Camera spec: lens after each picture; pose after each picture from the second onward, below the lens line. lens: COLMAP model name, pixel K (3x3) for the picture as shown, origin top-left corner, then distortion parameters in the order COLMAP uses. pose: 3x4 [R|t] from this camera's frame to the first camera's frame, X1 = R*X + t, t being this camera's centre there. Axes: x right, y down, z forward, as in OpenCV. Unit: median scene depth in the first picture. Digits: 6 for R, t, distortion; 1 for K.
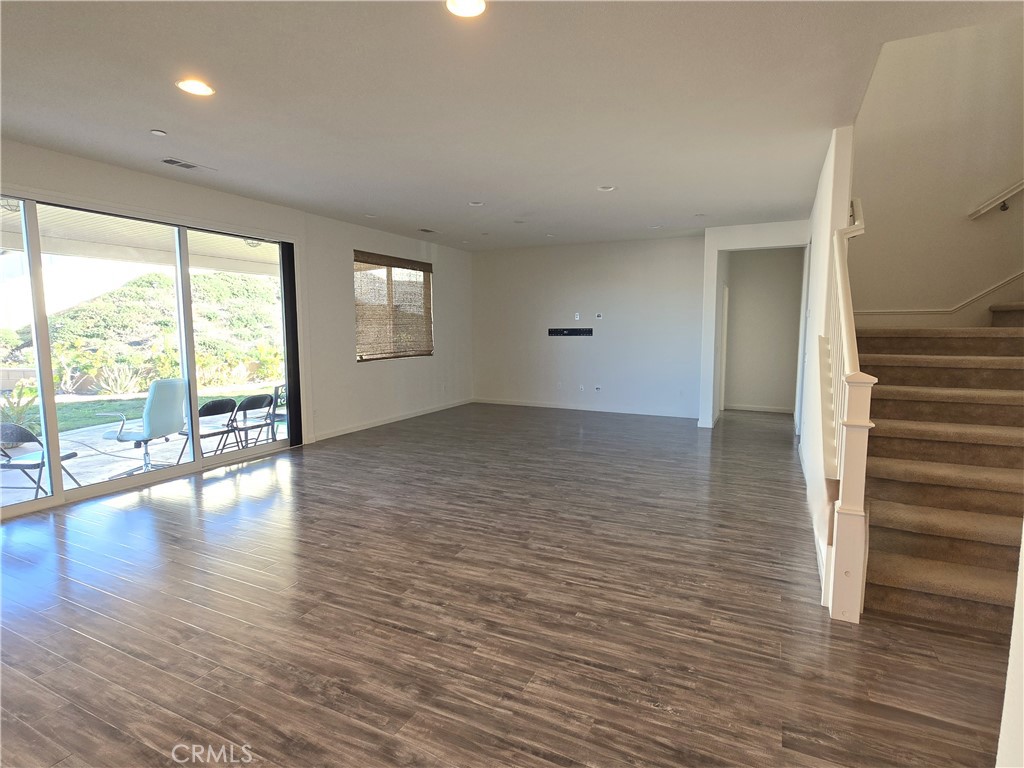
lens RADIAL K [[535.6, 0, 512.0], [0, 535.6, 384.0], [0, 0, 1]] dist [-0.000383, -0.000437]
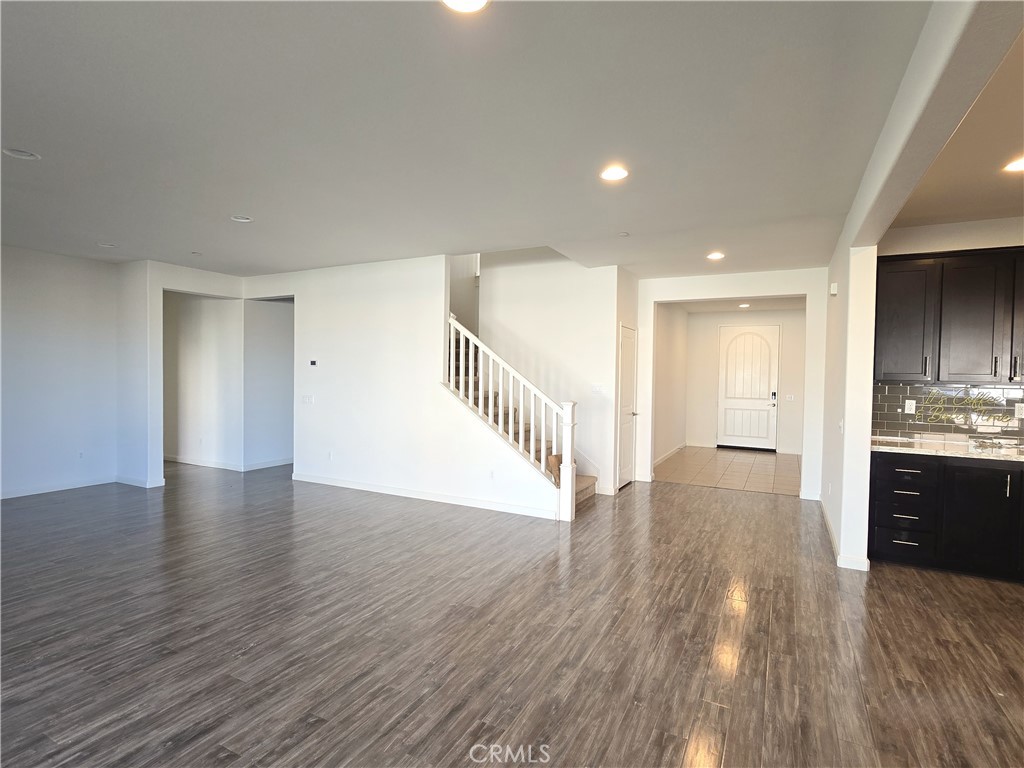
lens RADIAL K [[535.6, 0, 512.0], [0, 535.6, 384.0], [0, 0, 1]] dist [-0.000383, -0.000437]
pose [[0.012597, -0.021621, 0.999687, -1.055937], [0.091974, 0.995553, 0.020372, -0.103785], [-0.995682, 0.091688, 0.014530, 0.856118]]
